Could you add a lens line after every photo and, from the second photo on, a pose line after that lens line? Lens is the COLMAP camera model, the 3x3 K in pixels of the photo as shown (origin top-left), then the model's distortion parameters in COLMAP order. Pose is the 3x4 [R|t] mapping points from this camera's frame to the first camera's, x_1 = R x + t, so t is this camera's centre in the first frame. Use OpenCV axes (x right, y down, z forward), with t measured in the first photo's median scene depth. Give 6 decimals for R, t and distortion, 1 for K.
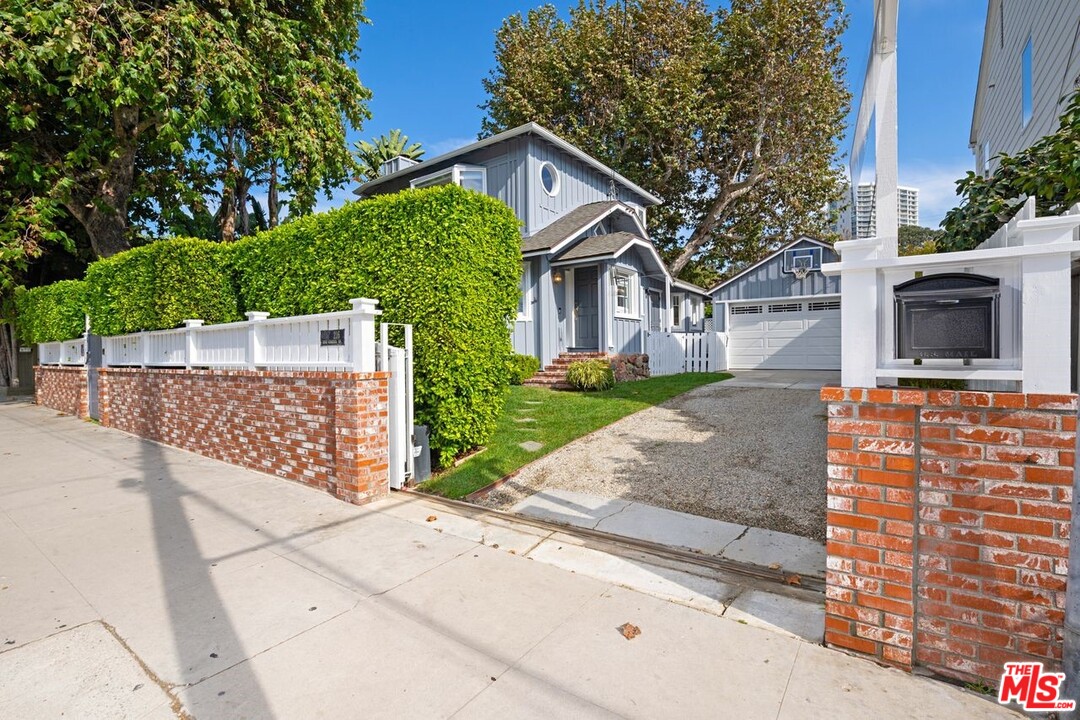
lens RADIAL K [[506.6, 0, 521.6], [0, 506.6, 344.8], [0, 0, 1]] dist [-0.014695, 0.002753]
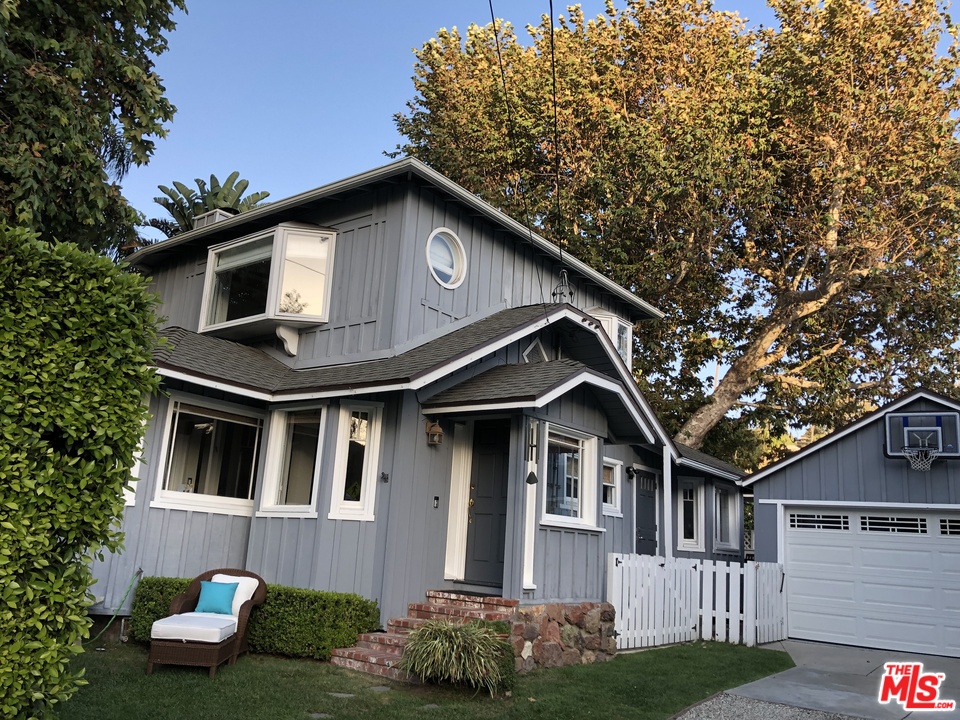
lens RADIAL K [[783.4, 0, 464.6], [0, 783.4, 330.7], [0, 0, 1]] dist [0.040153, -0.032238]
pose [[0.997348, 0.065187, -0.032358, 0.096010], [-0.071134, 0.967100, -0.244247, -0.035430], [0.015371, 0.245901, 0.969173, 0.157813]]
